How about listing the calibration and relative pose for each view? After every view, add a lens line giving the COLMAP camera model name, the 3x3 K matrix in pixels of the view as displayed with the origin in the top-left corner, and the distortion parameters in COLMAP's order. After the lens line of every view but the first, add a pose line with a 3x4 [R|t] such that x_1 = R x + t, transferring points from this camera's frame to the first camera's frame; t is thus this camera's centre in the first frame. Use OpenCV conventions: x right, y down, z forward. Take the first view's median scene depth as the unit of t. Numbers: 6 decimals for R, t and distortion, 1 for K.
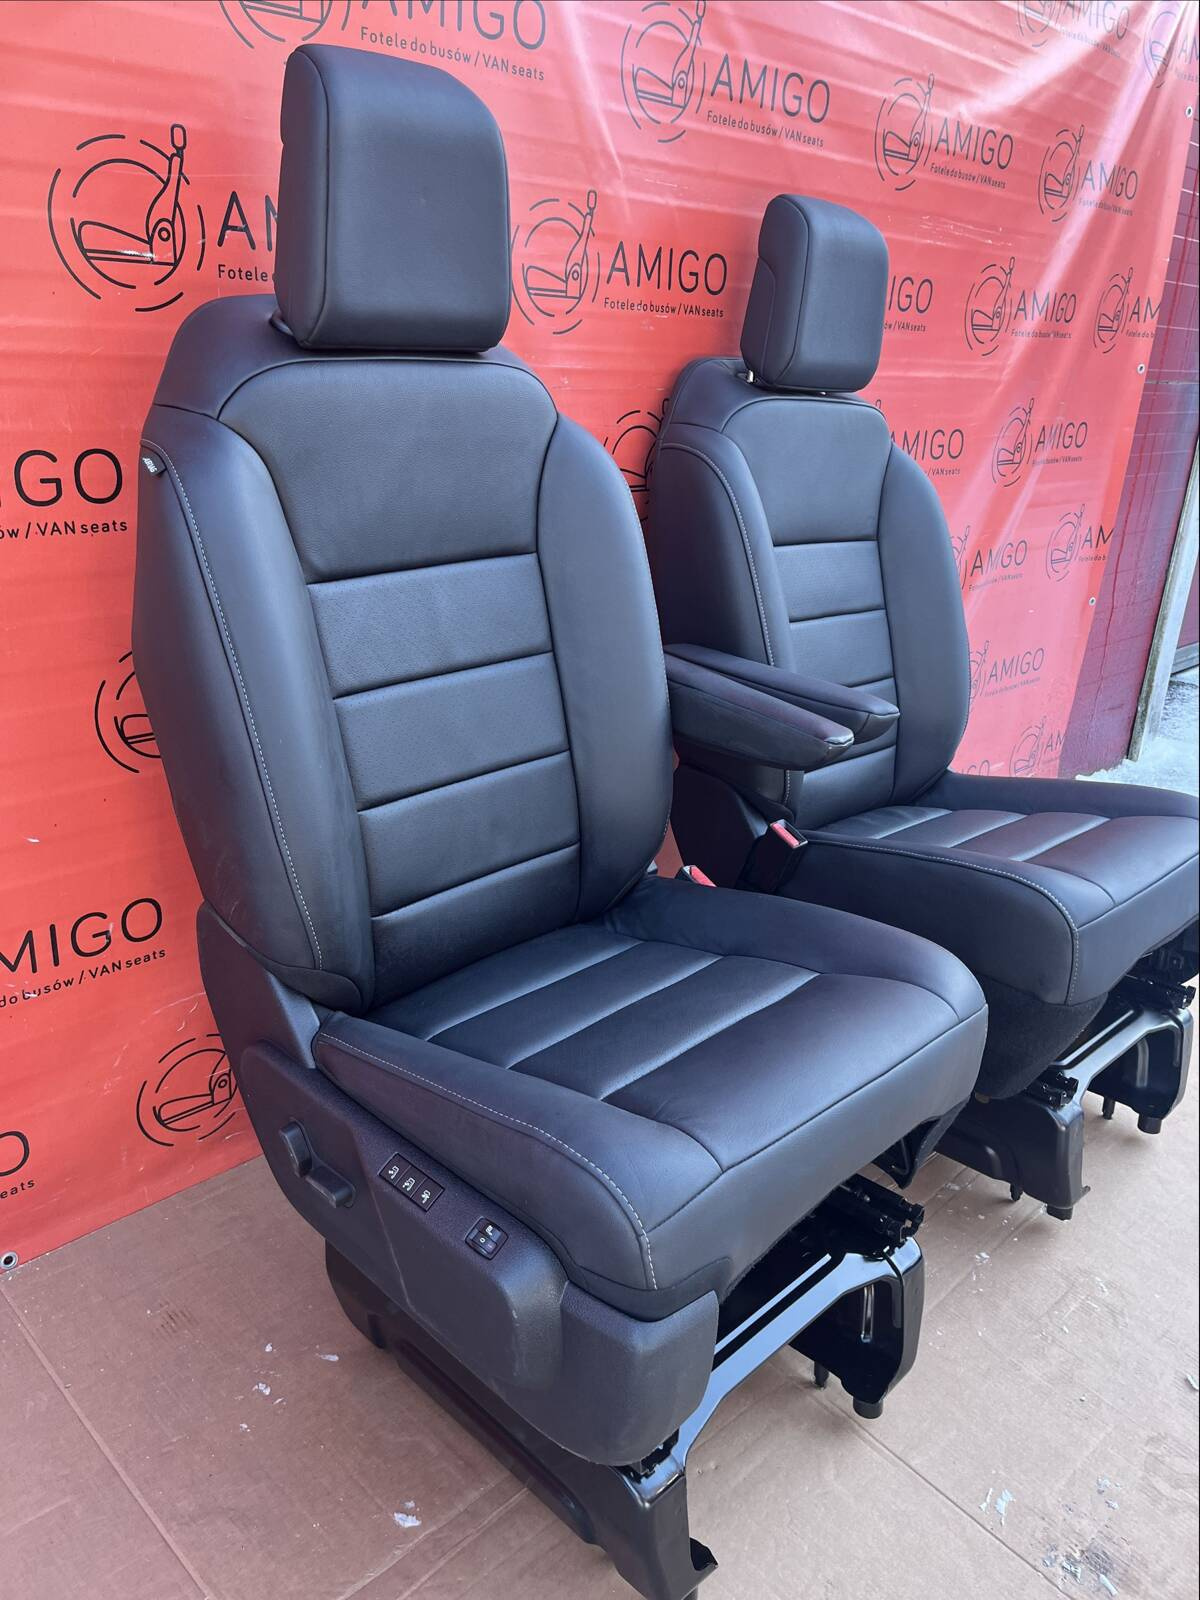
lens RADIAL K [[1196.2, 0, 597.5], [0, 1196.2, 792.9], [0, 0, 1]] dist [0.053307, -0.063032]
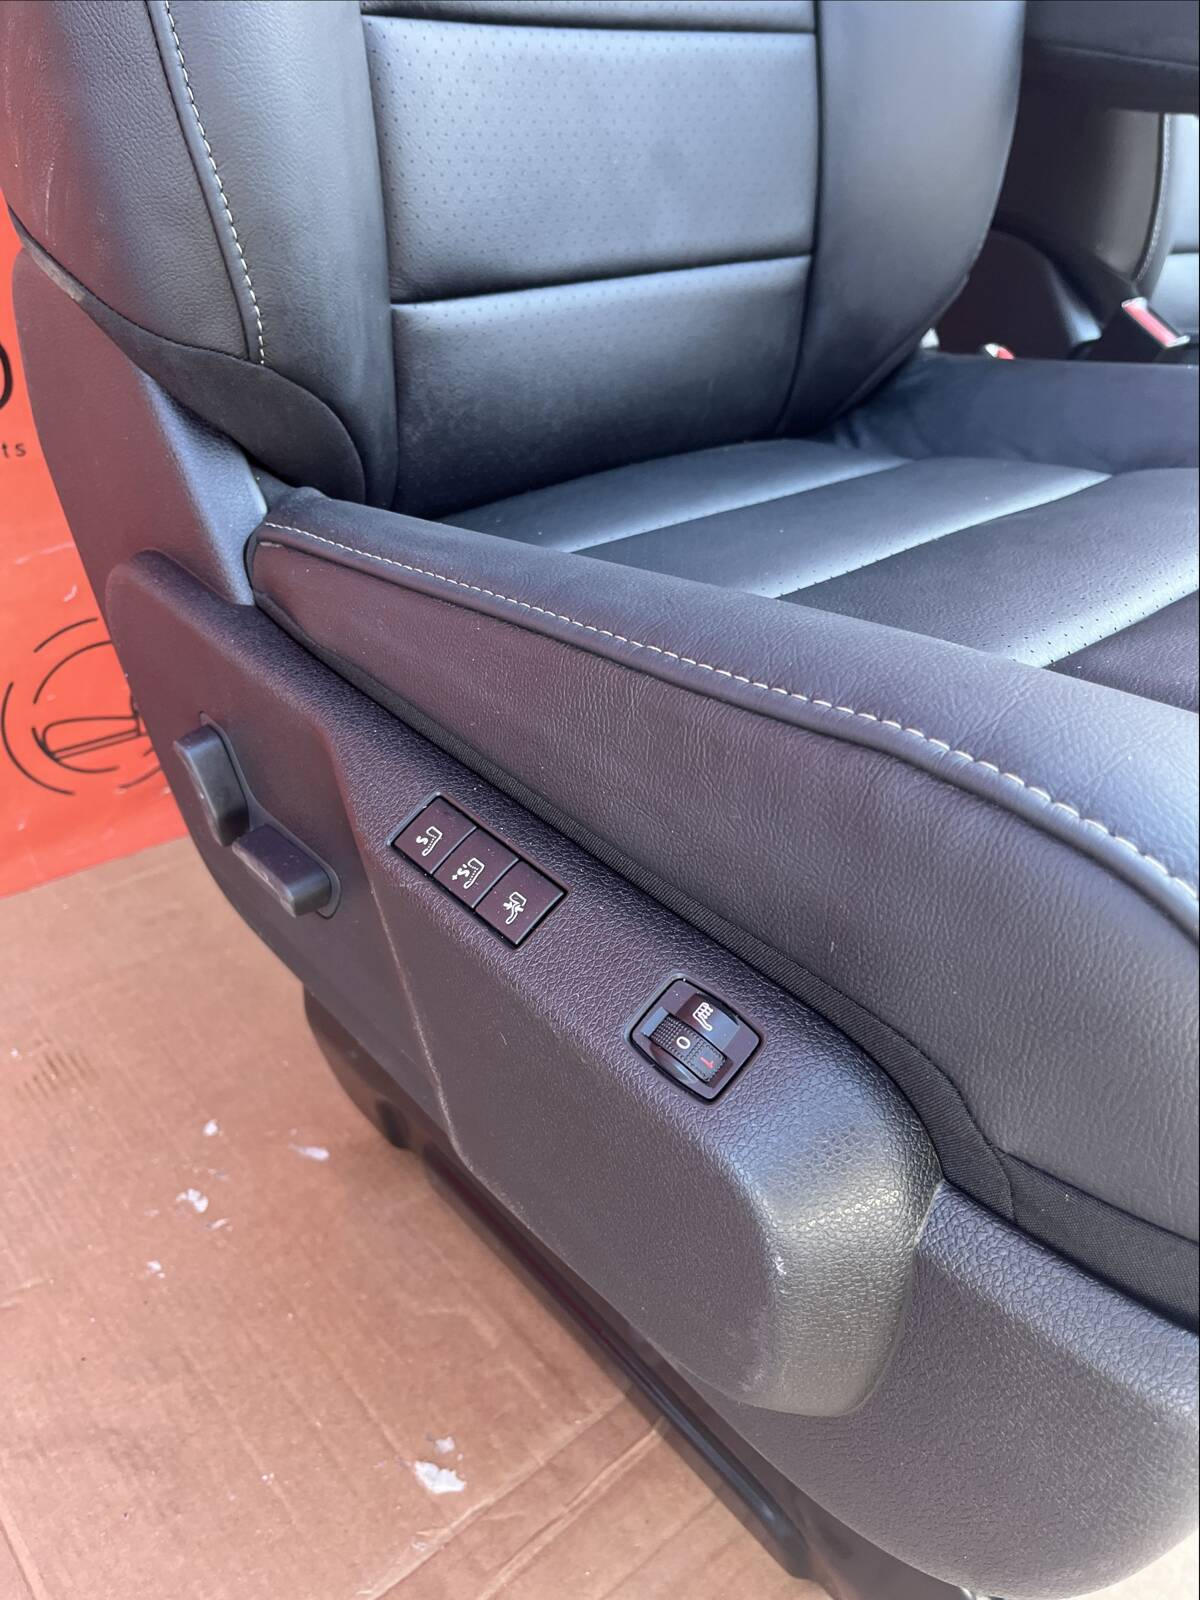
lens RADIAL K [[1197.2, 0, 607.3], [0, 1197.2, 803.5], [0, 0, 1]] dist [0.052327, -0.068297]
pose [[0.997702, 0.065140, -0.018657, -0.090367], [-0.058909, 0.969920, 0.236187, 0.178304], [0.033481, -0.234545, 0.971529, 0.538462]]
